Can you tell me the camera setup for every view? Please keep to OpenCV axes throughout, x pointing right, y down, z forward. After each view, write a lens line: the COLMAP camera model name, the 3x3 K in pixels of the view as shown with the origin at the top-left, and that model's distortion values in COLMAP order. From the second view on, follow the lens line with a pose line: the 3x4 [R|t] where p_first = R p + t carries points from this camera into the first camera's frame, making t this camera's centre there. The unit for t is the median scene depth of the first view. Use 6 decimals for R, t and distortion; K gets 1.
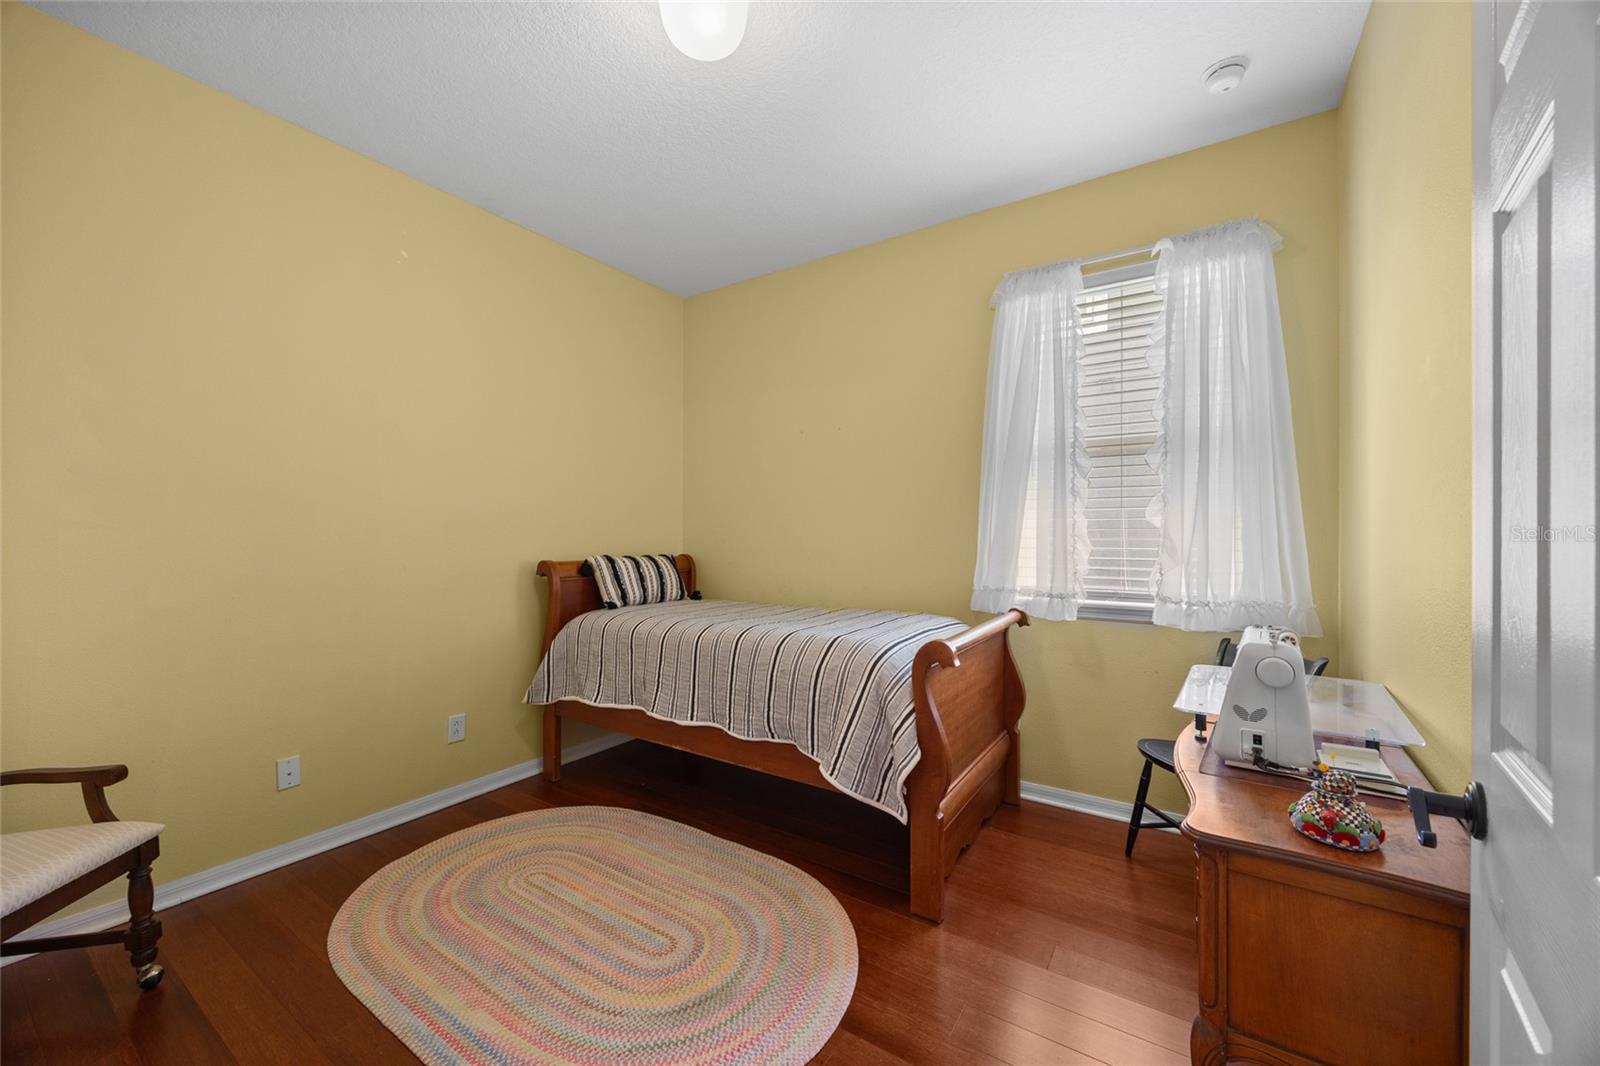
lens RADIAL K [[613.4, 0, 803.9], [0, 613.4, 539.1], [0, 0, 1]] dist [-0.001689, -0.000025]
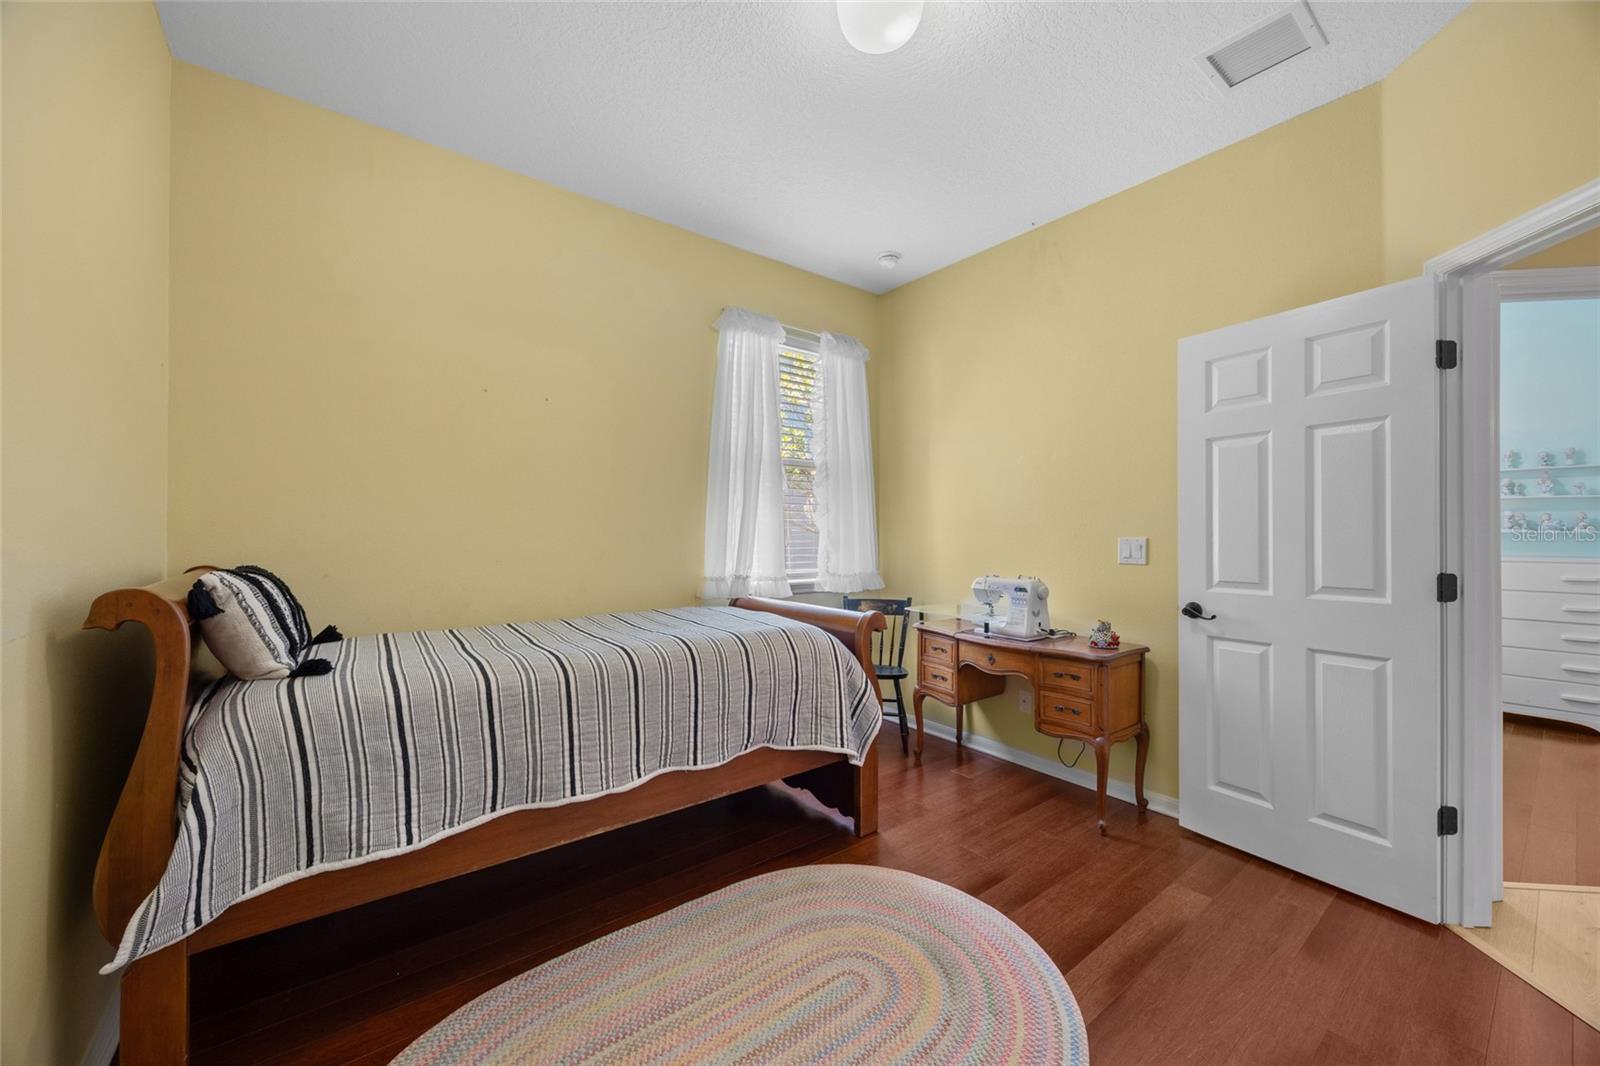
lens RADIAL K [[615.5, 0, 800.0], [0, 615.5, 533.0], [0, 0, 1]] dist [0.002773, 0.000073]
pose [[0.318851, 0.002055, 0.947803, -0.832167], [0.006618, 0.999968, -0.004395, 0.004222], [-0.947782, 0.007674, 0.318827, 0.579028]]
